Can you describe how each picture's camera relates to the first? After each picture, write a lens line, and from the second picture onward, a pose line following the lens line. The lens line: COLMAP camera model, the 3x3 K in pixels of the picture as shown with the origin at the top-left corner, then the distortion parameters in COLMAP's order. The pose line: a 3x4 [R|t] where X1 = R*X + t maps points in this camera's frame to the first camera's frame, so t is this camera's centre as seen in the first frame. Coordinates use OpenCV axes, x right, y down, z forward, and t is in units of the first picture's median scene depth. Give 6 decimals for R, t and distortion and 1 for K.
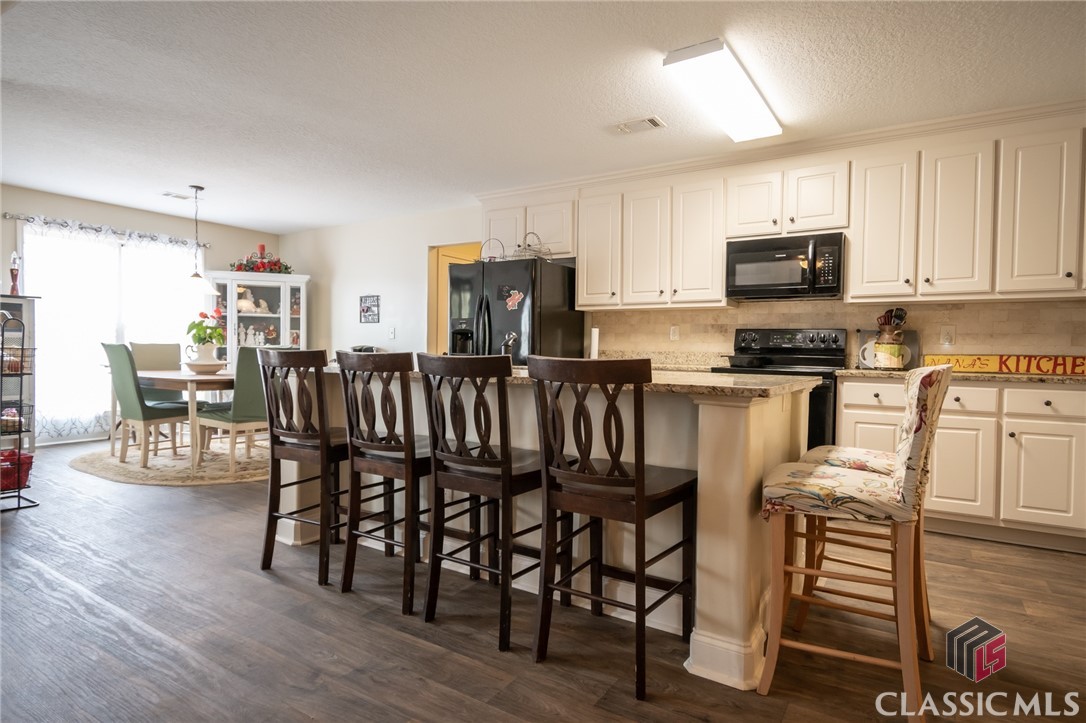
lens RADIAL K [[590.8, 0, 542.7], [0, 590.8, 361.6], [0, 0, 1]] dist [0.014444, -0.000582]
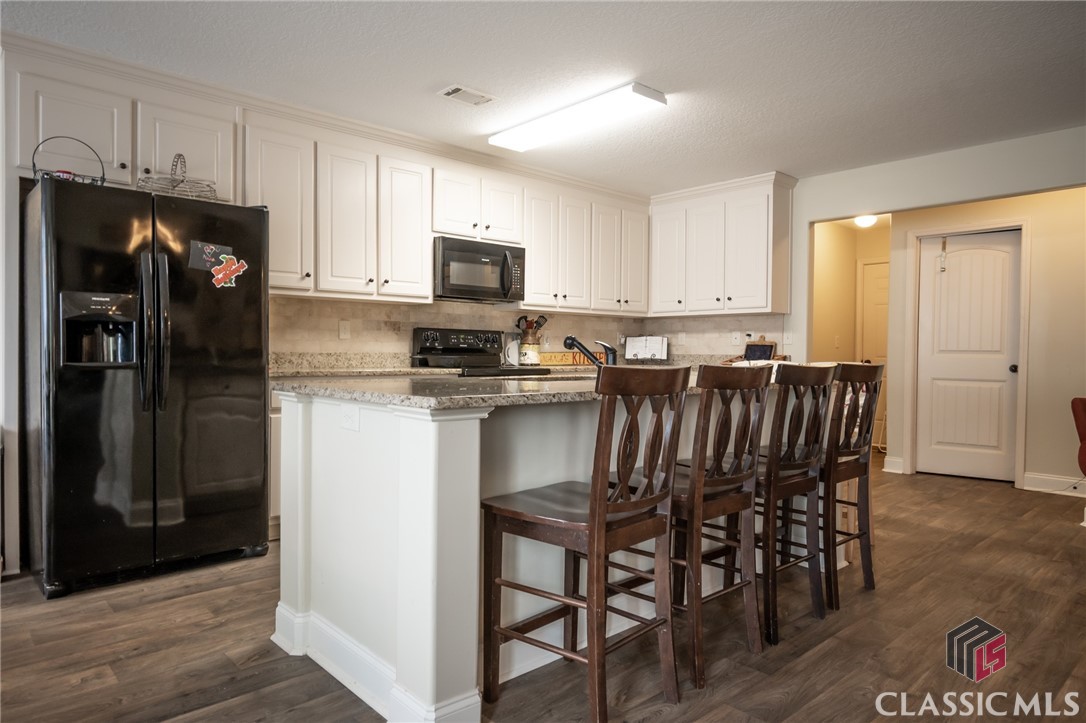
lens RADIAL K [[680.7, 0, 558.9], [0, 680.7, 352.2], [0, 0, 1]] dist [0.008302, -0.001028]
pose [[0.228504, -0.018242, 0.973372, -0.712470], [0.019168, 0.999715, 0.014236, -0.028952], [-0.973354, 0.015404, 0.228789, 0.575571]]
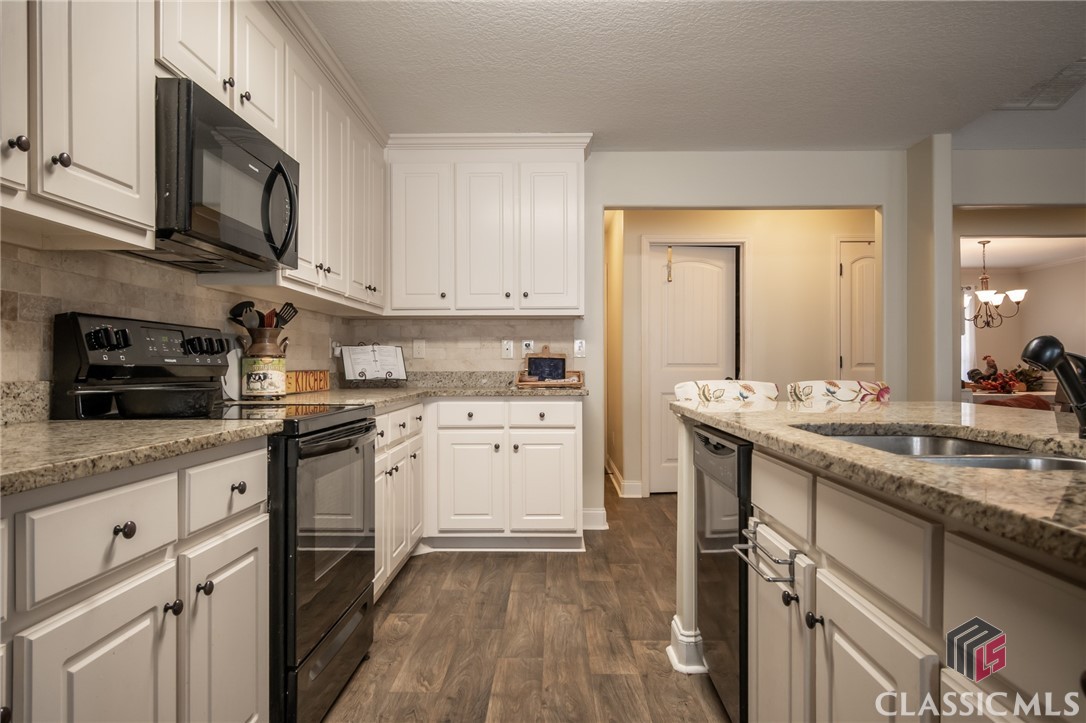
lens RADIAL K [[680.7, 0, 553.8], [0, 680.7, 345.2], [0, 0, 1]] dist [0.008302, -0.001028]
pose [[-0.531797, 0.007007, 0.846843, -0.176539], [0.009403, 0.999953, -0.002369, -0.033716], [-0.846820, 0.006703, -0.531838, 1.035670]]
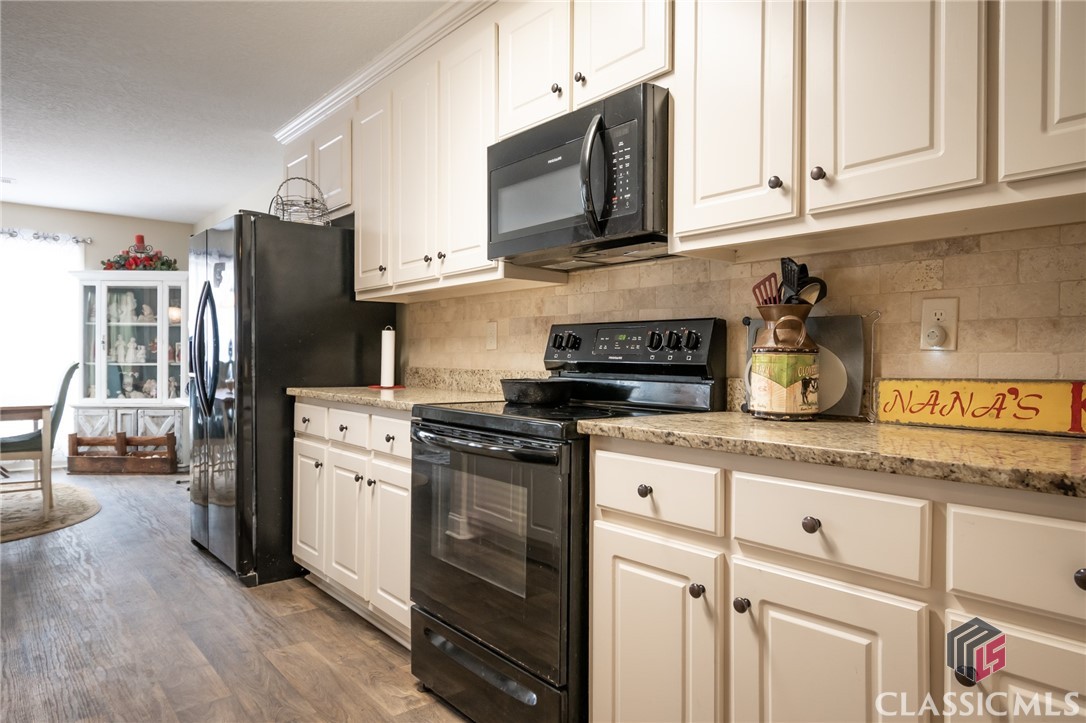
lens RADIAL K [[680.7, 0, 564.3], [0, 680.7, 350.8], [0, 0, 1]] dist [0.008302, -0.001028]
pose [[0.955181, -0.009399, -0.295874, 0.541113], [-0.003657, 0.999045, -0.043544, -0.009196], [0.296000, 0.042674, 0.954234, 0.491538]]
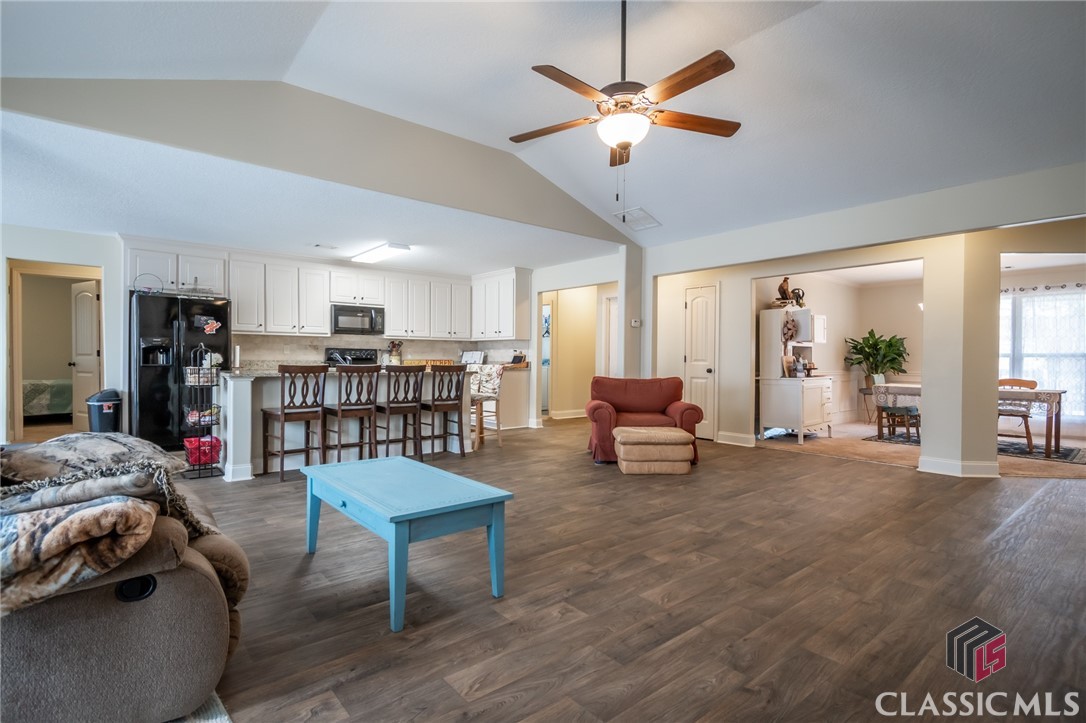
lens RADIAL K [[540.4, 0, 547.7], [0, 540.4, 357.2], [0, 0, 1]] dist [0.029520, 0.000032]
pose [[0.296784, -0.014559, 0.954834, -1.210522], [0.019107, 0.999774, 0.009306, -0.029696], [-0.954754, 0.015482, 0.296995, -0.213409]]
